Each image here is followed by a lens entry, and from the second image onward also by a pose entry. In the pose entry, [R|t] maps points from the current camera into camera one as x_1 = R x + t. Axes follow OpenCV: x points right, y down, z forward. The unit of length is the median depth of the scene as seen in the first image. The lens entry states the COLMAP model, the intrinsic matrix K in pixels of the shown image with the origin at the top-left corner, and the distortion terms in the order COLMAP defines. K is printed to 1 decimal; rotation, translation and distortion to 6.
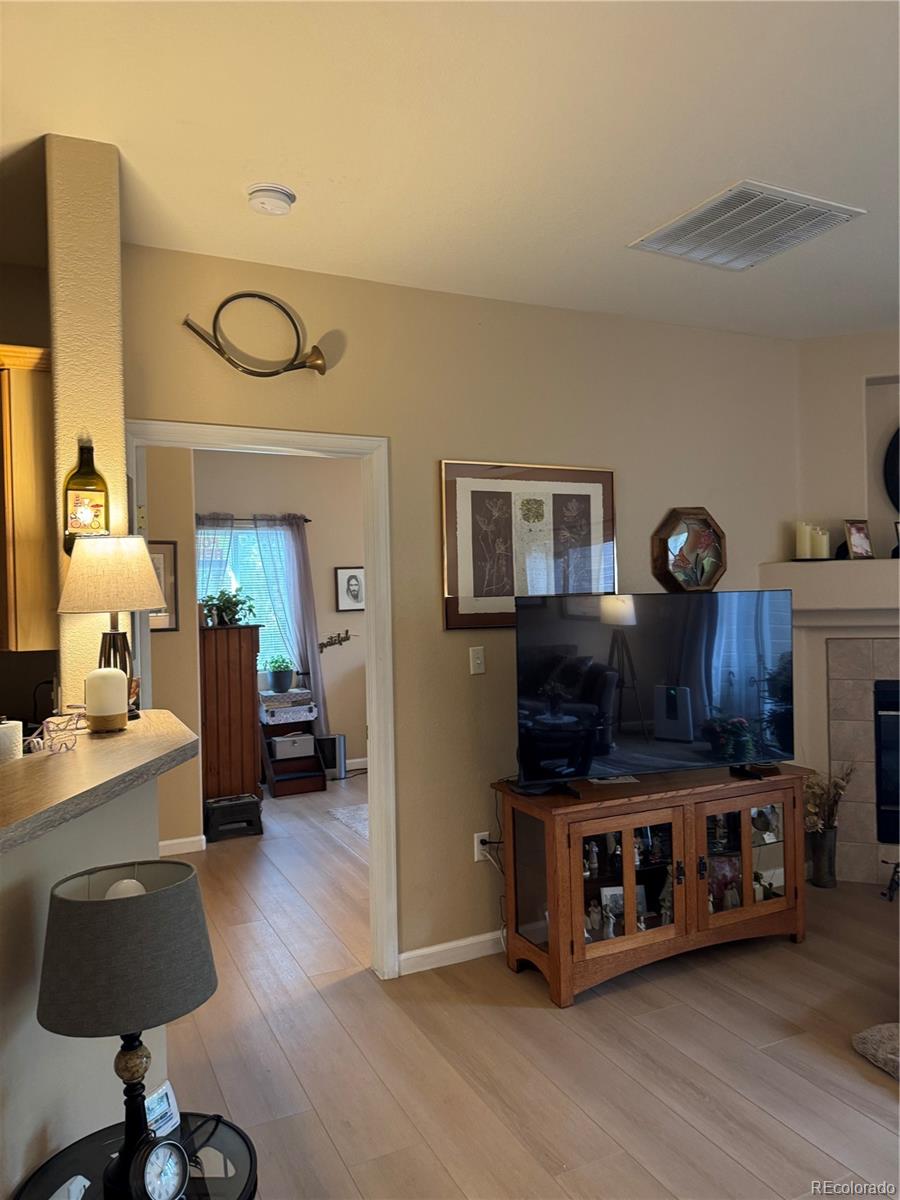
lens RADIAL K [[835.8, 0, 449.0], [0, 835.8, 592.6], [0, 0, 1]] dist [0.135143, -0.190415]
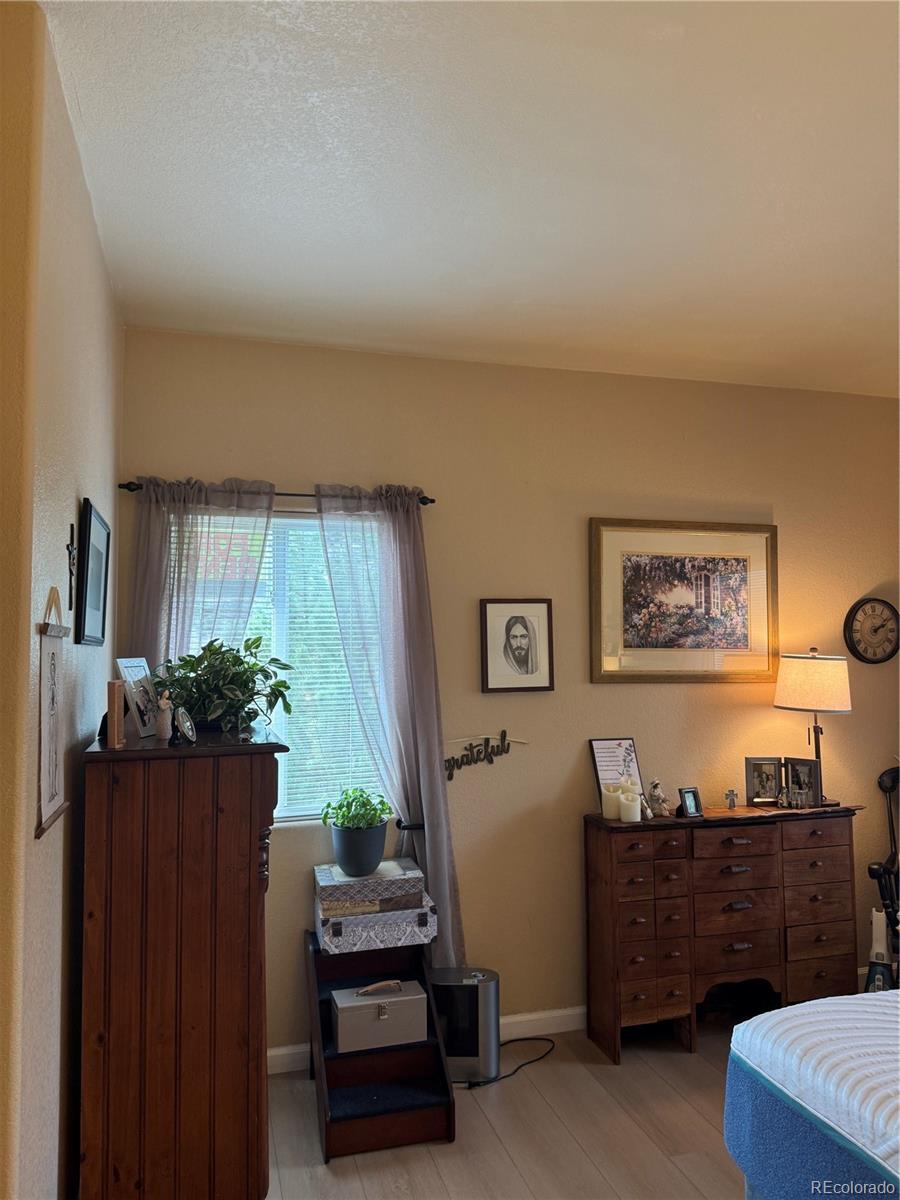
lens RADIAL K [[842.8, 0, 435.9], [0, 842.8, 594.1], [0, 0, 1]] dist [0.010562, -0.027800]
pose [[0.983885, 0.010462, -0.178495, -0.078344], [-0.021034, 0.998127, -0.057439, -0.004915], [0.177560, 0.060268, 0.982263, 0.540581]]
